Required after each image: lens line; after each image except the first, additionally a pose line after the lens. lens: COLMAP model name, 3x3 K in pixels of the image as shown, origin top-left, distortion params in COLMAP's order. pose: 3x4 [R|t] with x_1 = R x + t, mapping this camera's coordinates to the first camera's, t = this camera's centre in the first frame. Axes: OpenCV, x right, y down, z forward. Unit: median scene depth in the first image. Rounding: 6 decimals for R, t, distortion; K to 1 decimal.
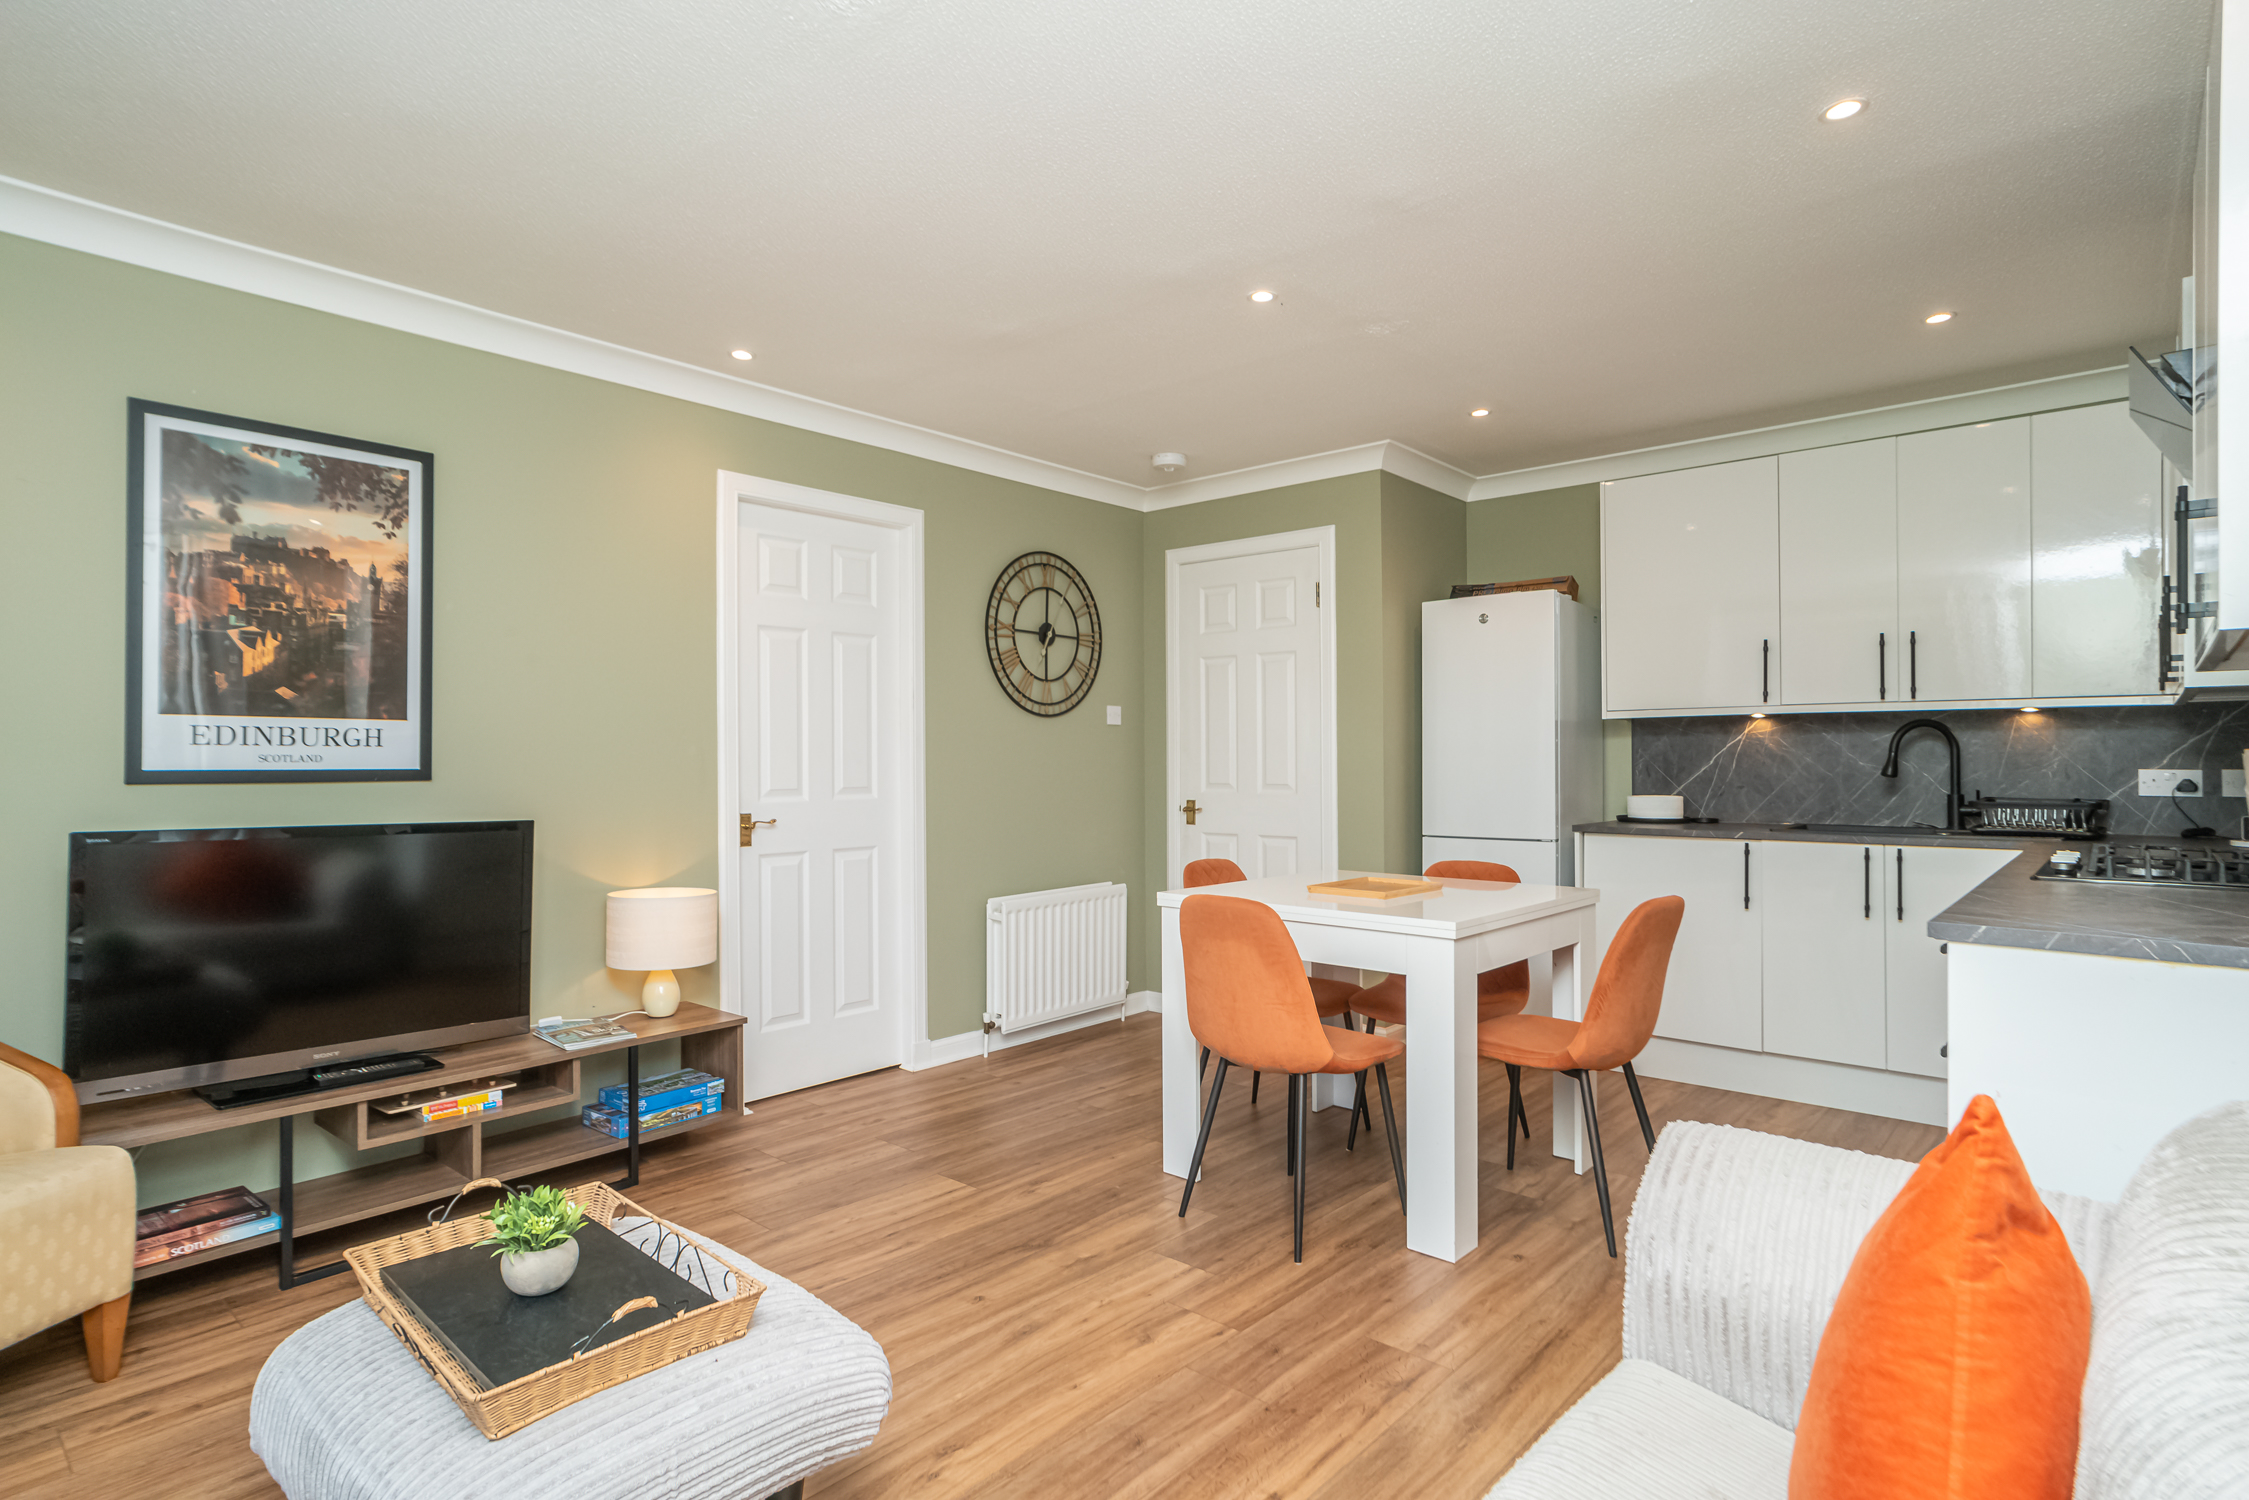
lens RADIAL K [[1172.8, 0, 1088.9], [0, 1172.8, 743.4], [0, 0, 1]] dist [-0.013870, 0.012438]
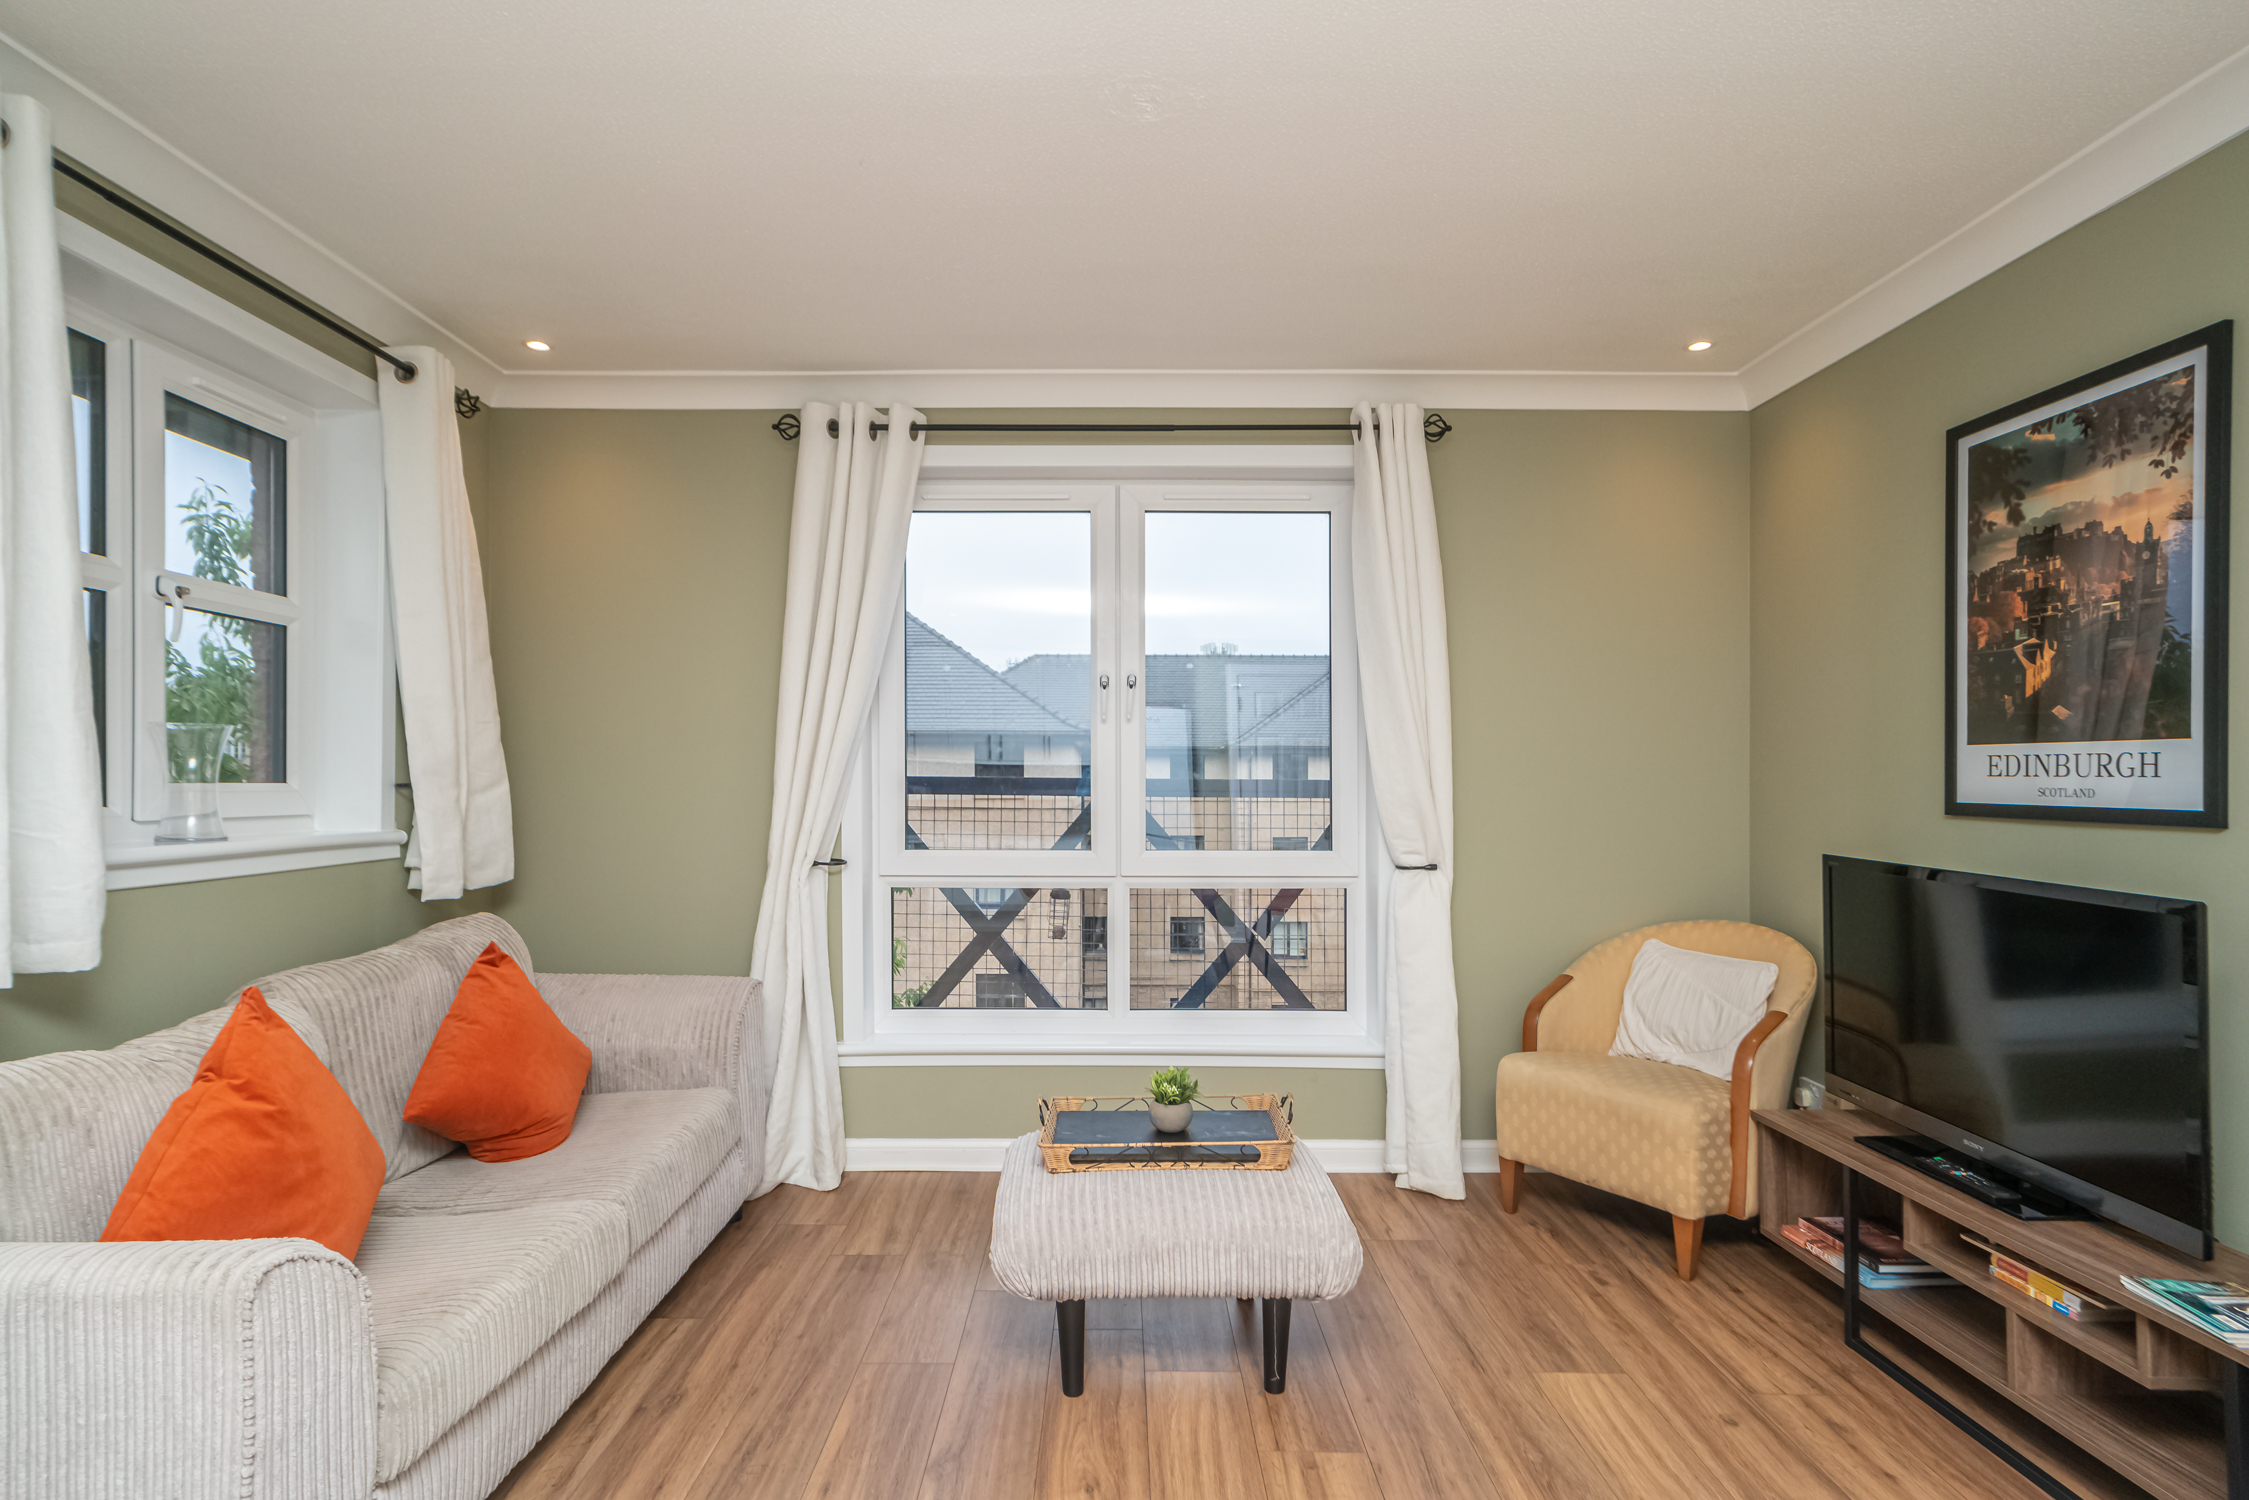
lens RADIAL K [[1172.8, 0, 1122.6], [0, 1172.8, 776.1], [0, 0, 1]] dist [-0.013870, 0.012438]
pose [[-0.737517, 0.003272, -0.675321, 0.296743], [0.008319, 0.999956, -0.004241, -0.000340], [0.675277, -0.008746, -0.737512, 0.980971]]
